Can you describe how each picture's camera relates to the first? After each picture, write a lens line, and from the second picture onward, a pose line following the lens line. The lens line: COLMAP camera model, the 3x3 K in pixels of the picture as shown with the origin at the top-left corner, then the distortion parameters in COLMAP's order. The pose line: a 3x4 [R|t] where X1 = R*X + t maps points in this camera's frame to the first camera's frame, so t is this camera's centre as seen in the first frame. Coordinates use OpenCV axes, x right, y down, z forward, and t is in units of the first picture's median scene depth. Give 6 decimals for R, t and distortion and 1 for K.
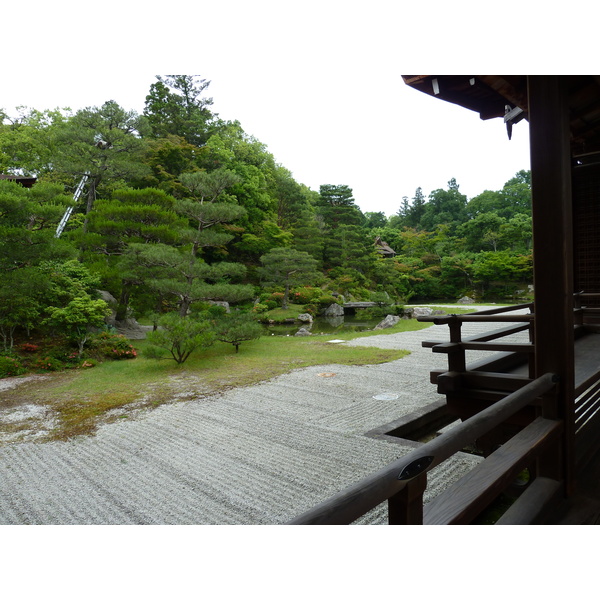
lens RADIAL K [[439.8, 0, 300.6], [0, 439.8, 300.6], [0, 0, 1]] dist [-0.035516, 0.006675]
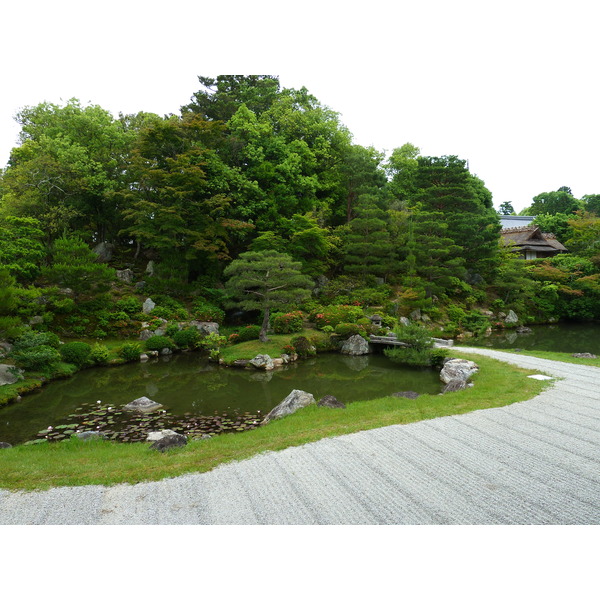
lens RADIAL K [[449.5, 0, 302.0], [0, 449.5, 298.8], [0, 0, 1]] dist [-0.022615, -0.004241]
pose [[0.899592, 0.033722, -0.435427, 0.223726], [-0.031449, 0.999428, 0.012427, -0.040221], [0.435597, 0.002514, 0.900138, 0.281379]]
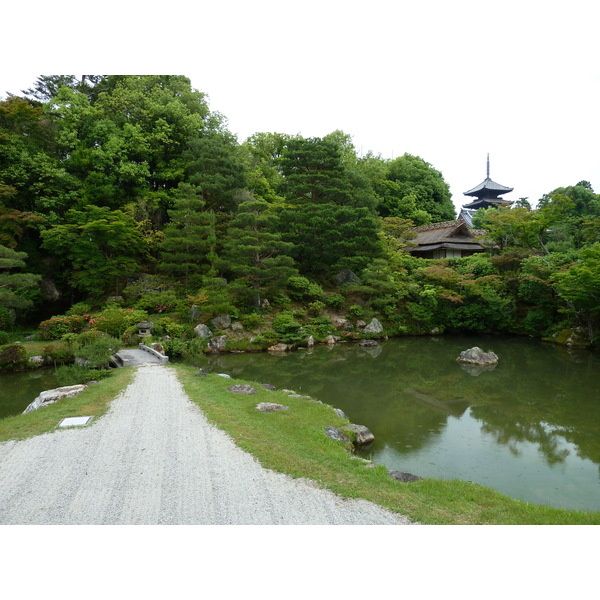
lens RADIAL K [[449.5, 0, 300.3], [0, 449.5, 299.3], [0, 0, 1]] dist [-0.022615, -0.004241]
pose [[0.850733, 0.051385, -0.523080, 0.249845], [-0.048139, 0.998644, 0.019811, -0.042158], [0.523389, 0.008327, 0.852053, 0.307109]]
